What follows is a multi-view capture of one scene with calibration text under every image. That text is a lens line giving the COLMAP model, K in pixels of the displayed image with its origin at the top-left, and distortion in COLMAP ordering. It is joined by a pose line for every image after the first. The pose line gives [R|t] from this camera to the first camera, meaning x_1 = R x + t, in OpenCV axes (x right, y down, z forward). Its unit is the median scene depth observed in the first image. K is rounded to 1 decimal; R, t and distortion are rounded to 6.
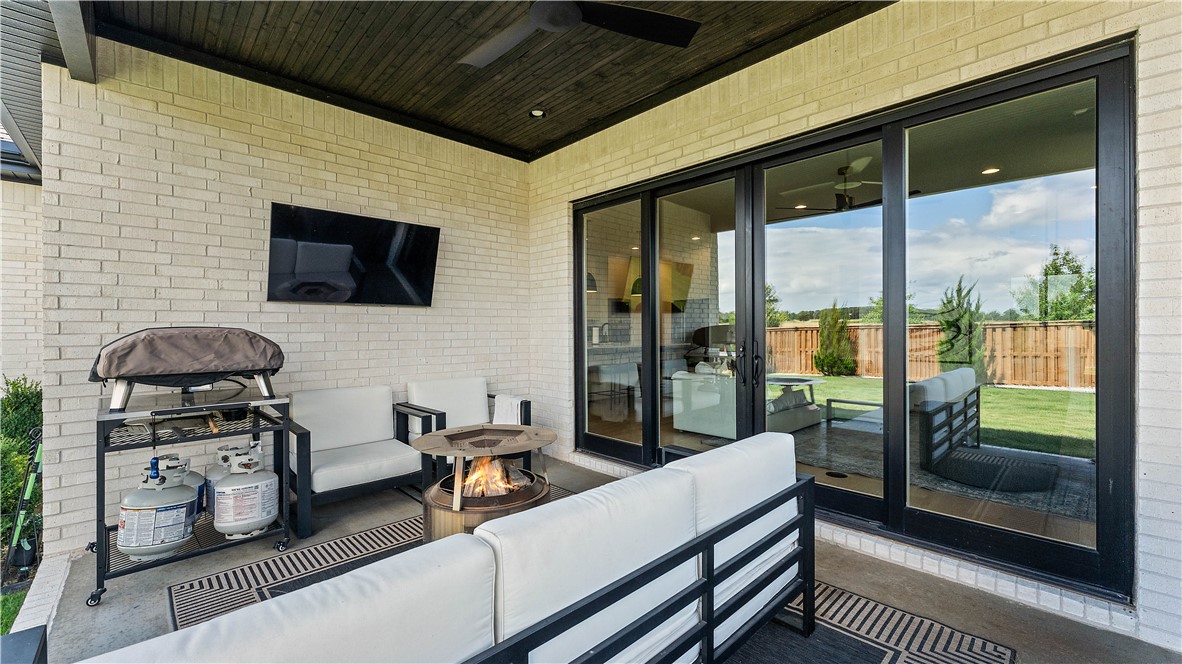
lens RADIAL K [[475.7, 0, 579.8], [0, 475.7, 331.1], [0, 0, 1]] dist [0.002114, 0.000816]
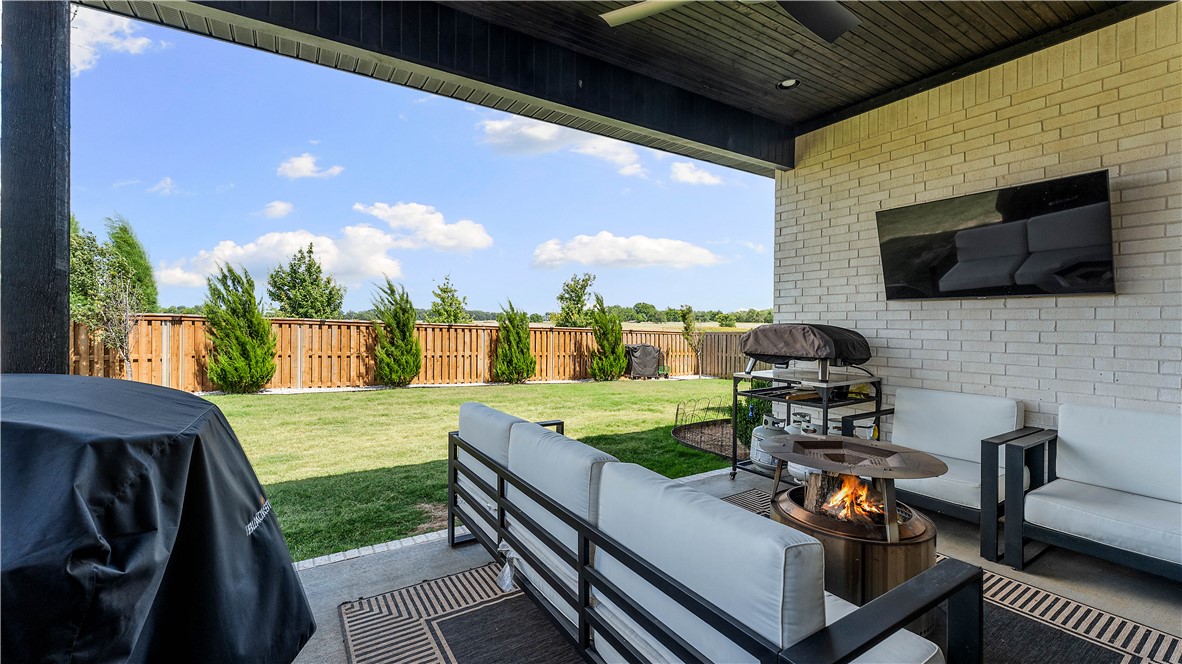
lens RADIAL K [[475.7, 0, 578.2], [0, 475.7, 329.1], [0, 0, 1]] dist [0.002114, 0.000816]
pose [[-0.195447, 0.016162, -0.980581, 0.625330], [-0.011276, 0.999761, 0.018725, -0.010596], [0.980649, 0.014717, -0.195218, 0.573384]]
